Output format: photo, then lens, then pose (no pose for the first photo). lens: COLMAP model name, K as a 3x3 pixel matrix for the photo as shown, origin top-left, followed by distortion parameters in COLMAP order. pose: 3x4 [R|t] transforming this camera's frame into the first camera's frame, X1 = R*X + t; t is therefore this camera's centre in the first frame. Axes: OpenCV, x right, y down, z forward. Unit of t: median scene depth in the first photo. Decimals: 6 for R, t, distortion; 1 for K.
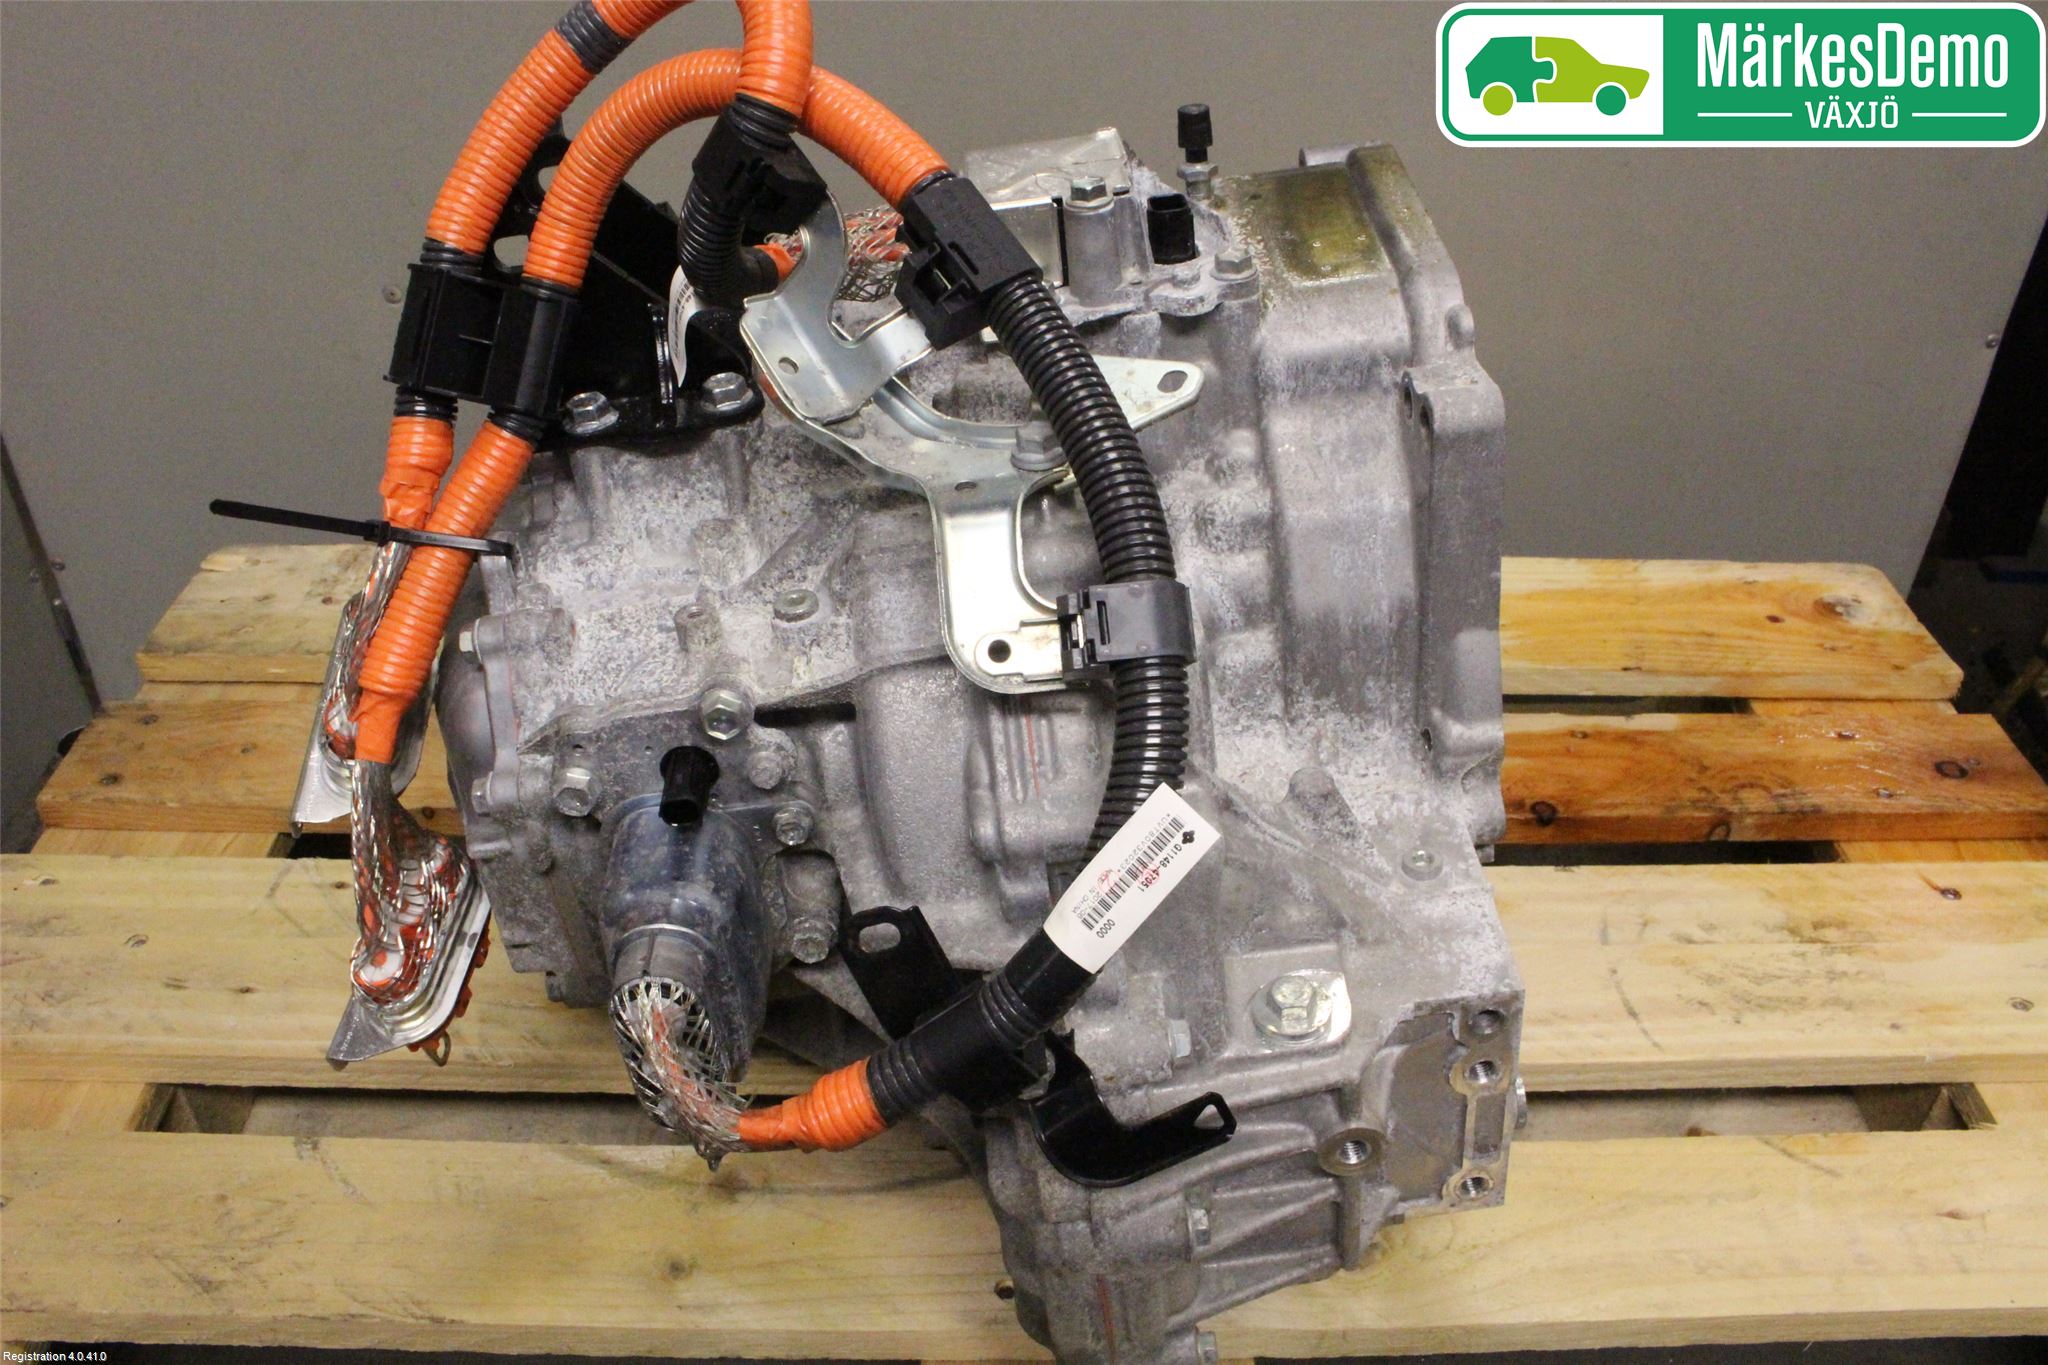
lens RADIAL K [[1542.6, 0, 1026.4], [0, 1542.6, 688.8], [0, 0, 1]] dist [-0.143288, 0.072863]
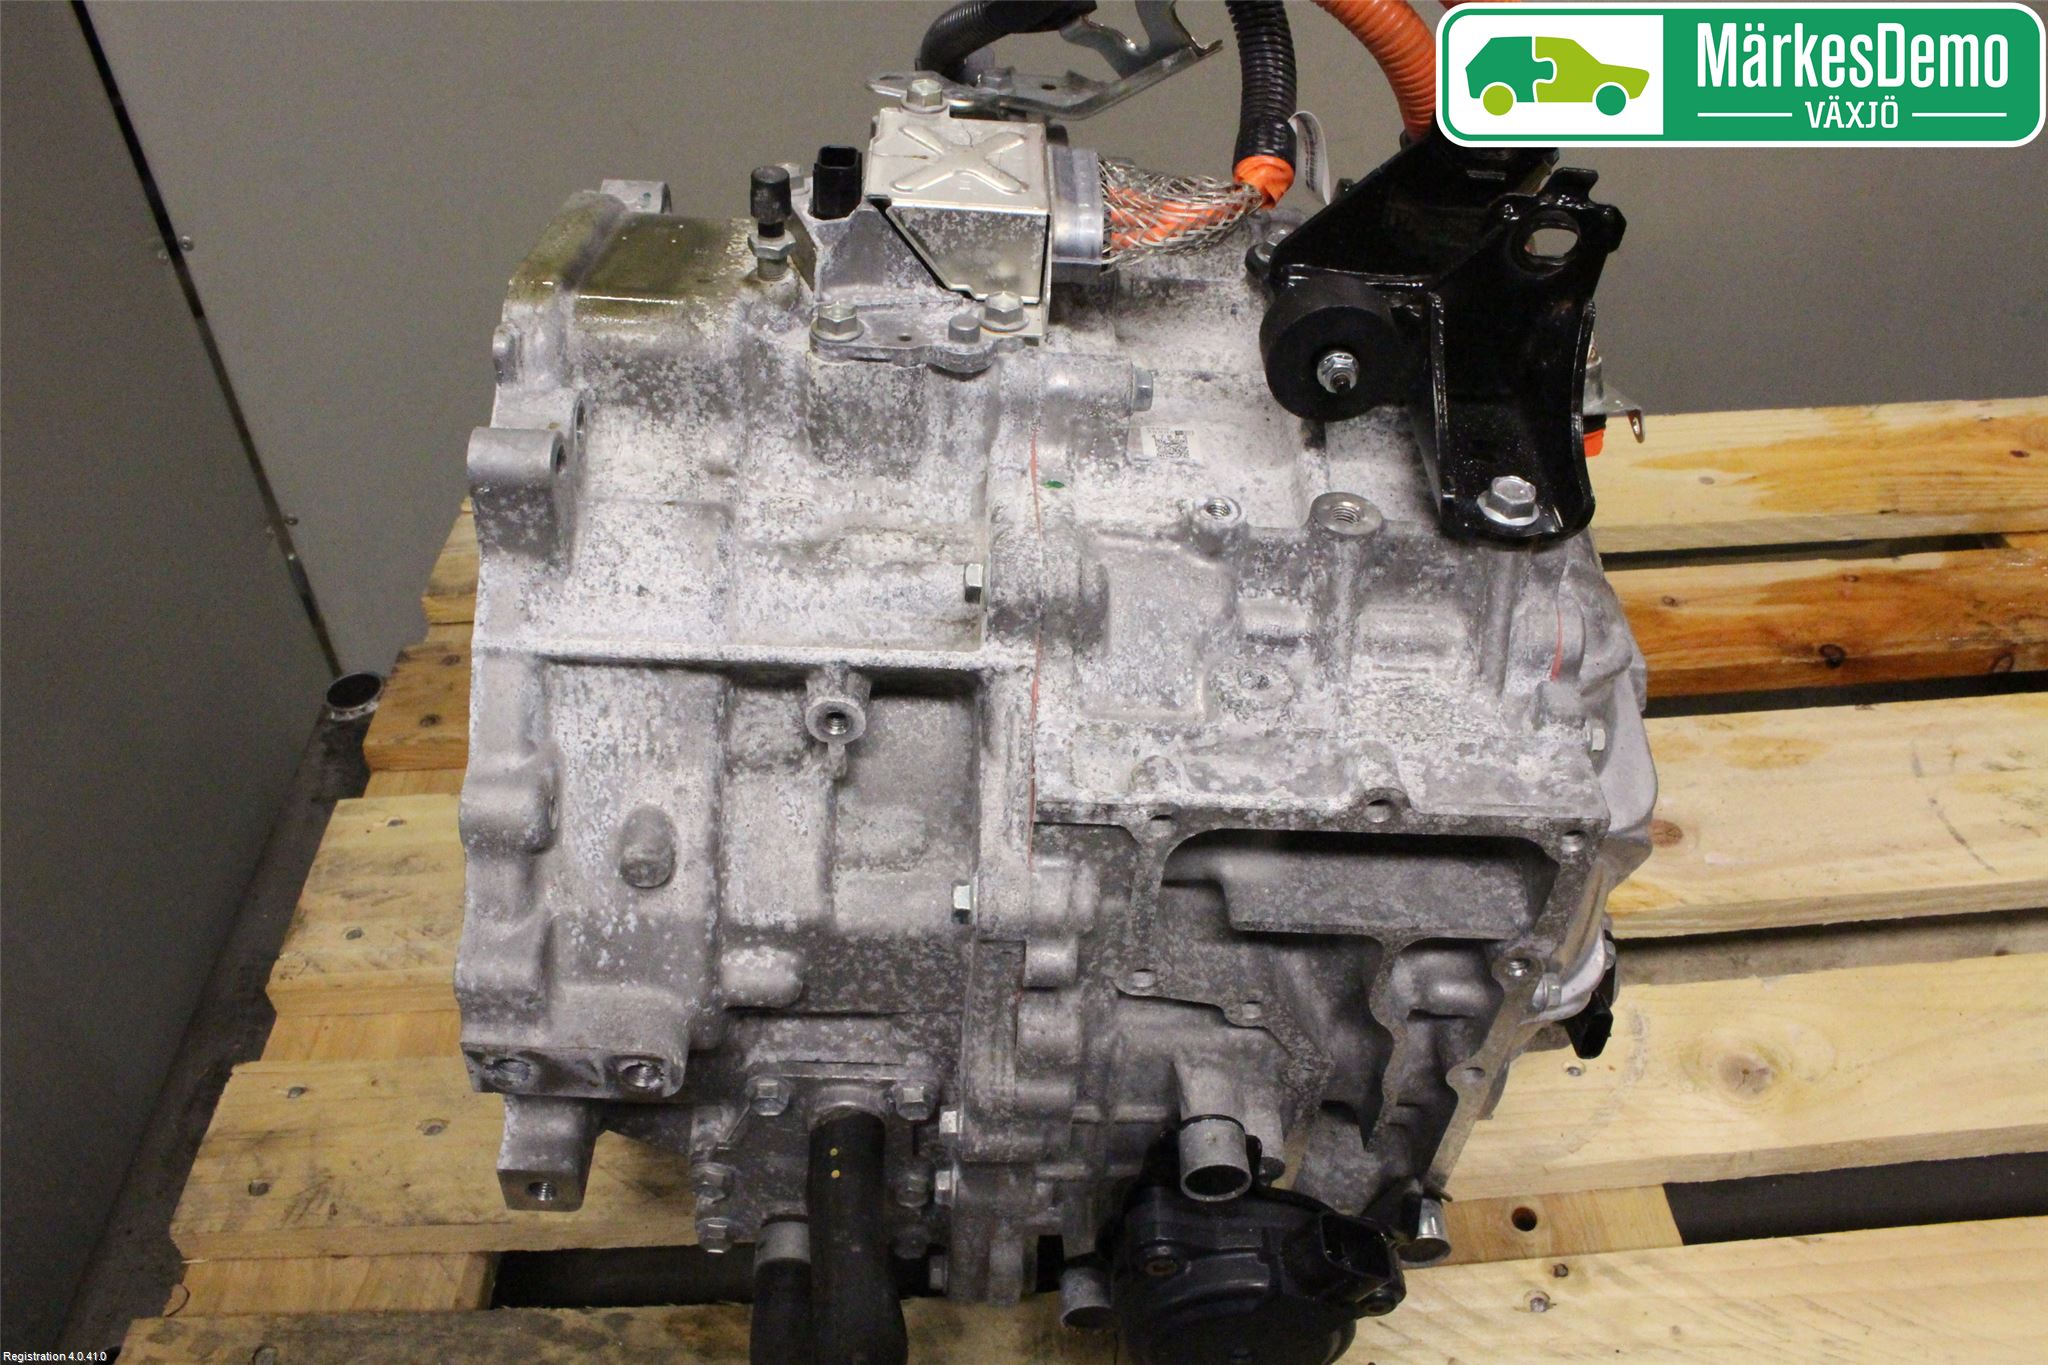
lens RADIAL K [[1542.6, 0, 1028.2], [0, 1542.6, 650.2], [0, 0, 1]] dist [-0.143288, 0.072863]
pose [[0.996704, -0.067815, -0.044518, -0.158564], [0.069638, 0.996739, 0.040757, -0.001120], [0.041609, -0.043722, 0.998177, -0.031661]]
